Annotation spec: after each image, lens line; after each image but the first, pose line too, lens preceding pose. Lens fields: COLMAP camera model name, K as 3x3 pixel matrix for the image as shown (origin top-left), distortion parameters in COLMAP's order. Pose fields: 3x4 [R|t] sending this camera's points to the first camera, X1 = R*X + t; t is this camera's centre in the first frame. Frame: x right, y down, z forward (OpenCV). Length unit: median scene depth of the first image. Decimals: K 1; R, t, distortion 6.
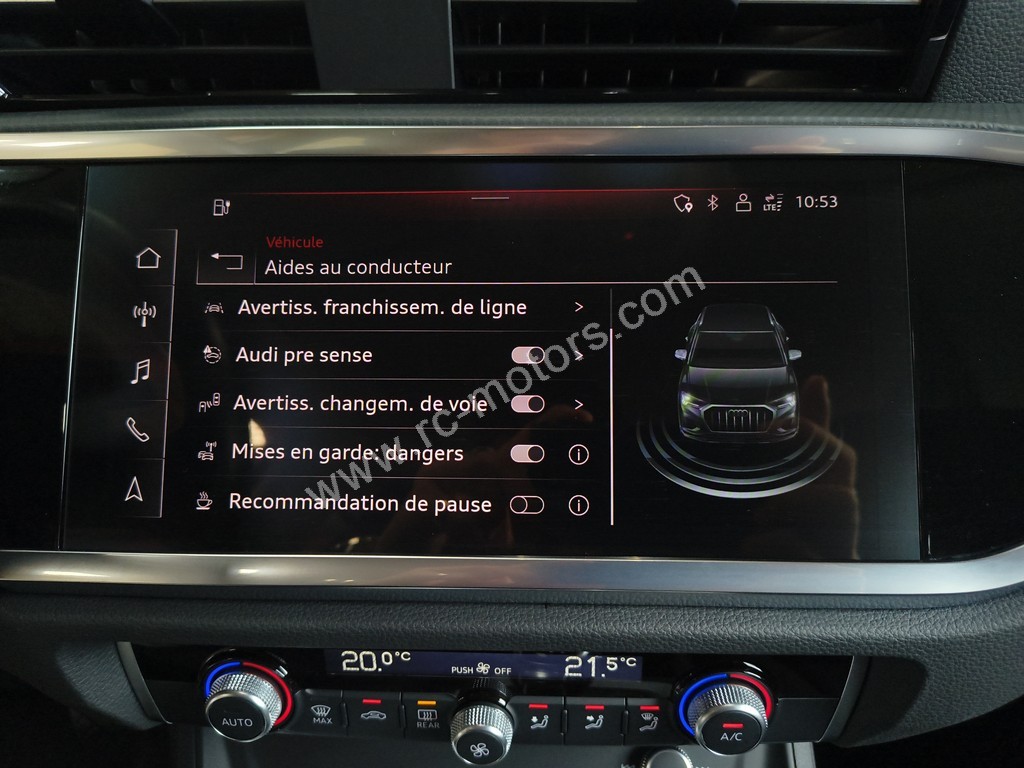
lens RADIAL K [[726.9, 0, 519.7], [0, 726.9, 376.7], [0, 0, 1]] dist [0.021427, -0.037367]
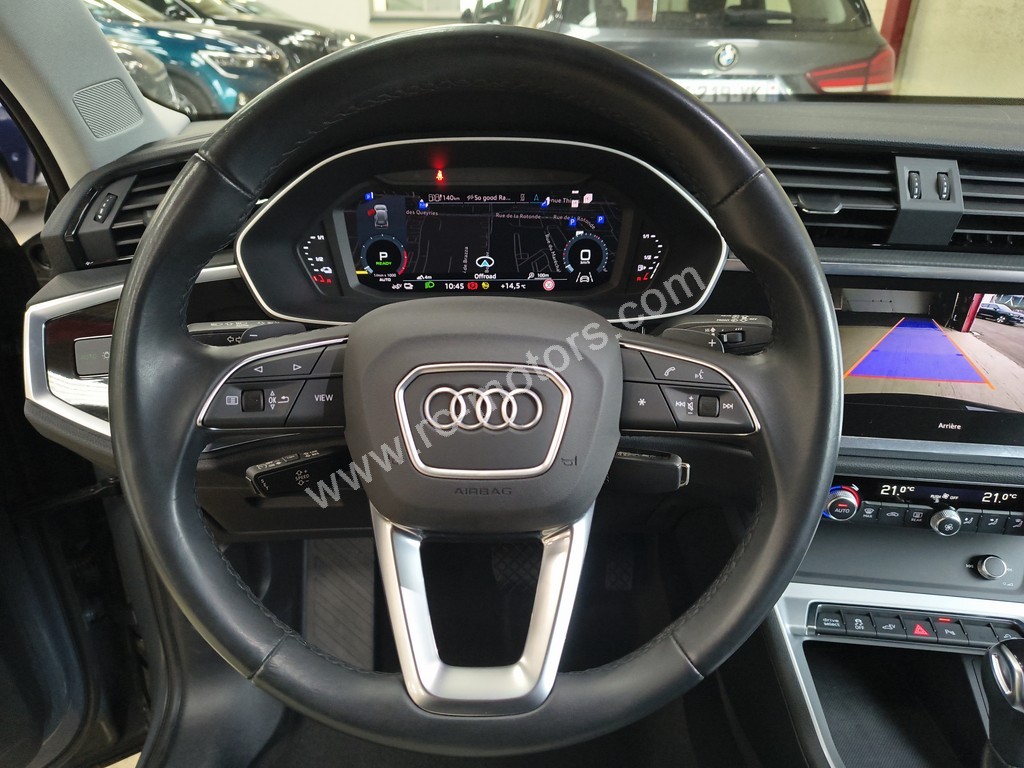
lens RADIAL K [[726.9, 0, 520.8], [0, 726.9, 377.0], [0, 0, 1]] dist [0.021427, -0.037367]
pose [[0.996737, 0.050535, -0.062949, -1.291841], [-0.048213, 0.998119, 0.037874, -0.003148], [0.064744, -0.034716, 0.997298, -1.417043]]
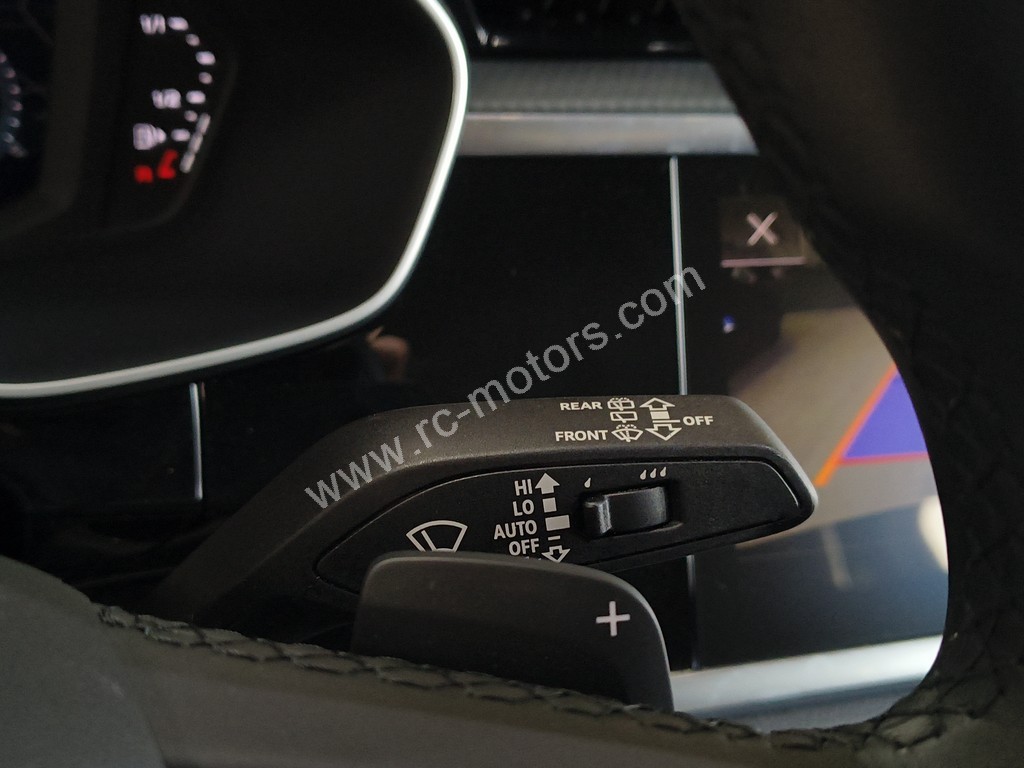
lens RADIAL K [[1319.8, 0, 515.3], [0, 1319.8, 384.4], [0, 0, 1]] dist [0.026961, 0.000000]
pose [[0.923090, -0.079033, 0.376375, -1.228373], [0.024485, 0.988748, 0.147571, -0.257703], [-0.383803, -0.127006, 0.914639, -0.183539]]
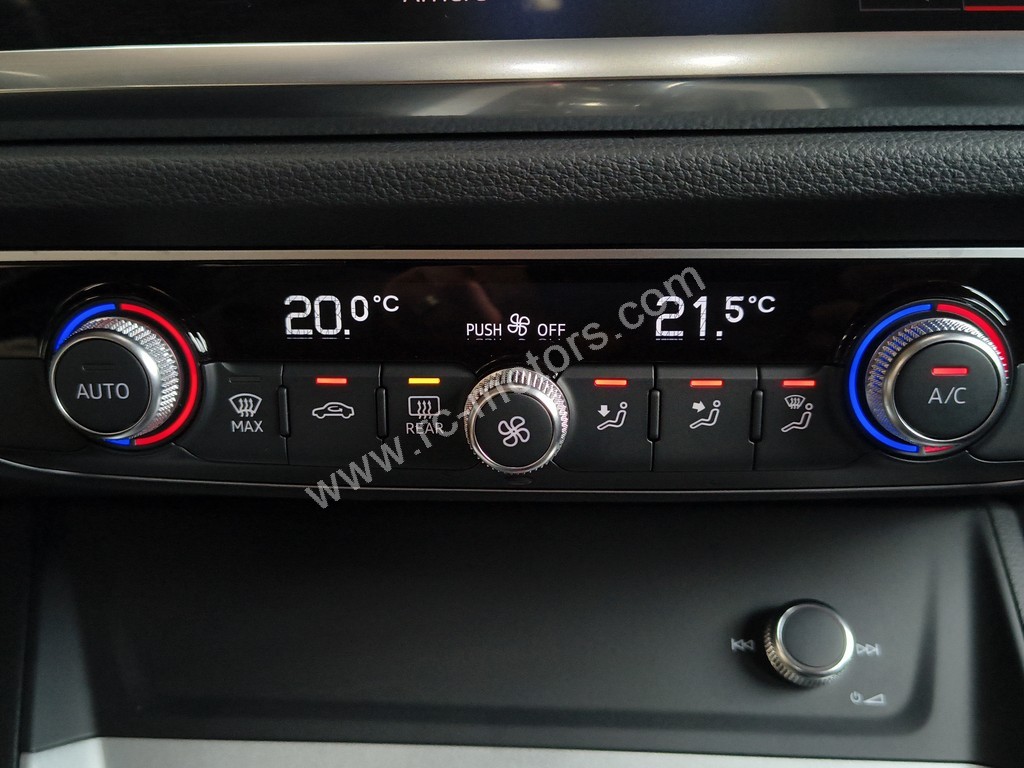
lens RADIAL K [[979.0, 0, 517.6], [0, 979.0, 374.0], [0, 0, 1]] dist [0.017835, 0.000000]
pose [[0.999945, 0.010332, -0.002017, -0.049560], [-0.010519, 0.988150, -0.153130, 0.570575], [0.000411, 0.153142, 0.988204, 0.208981]]
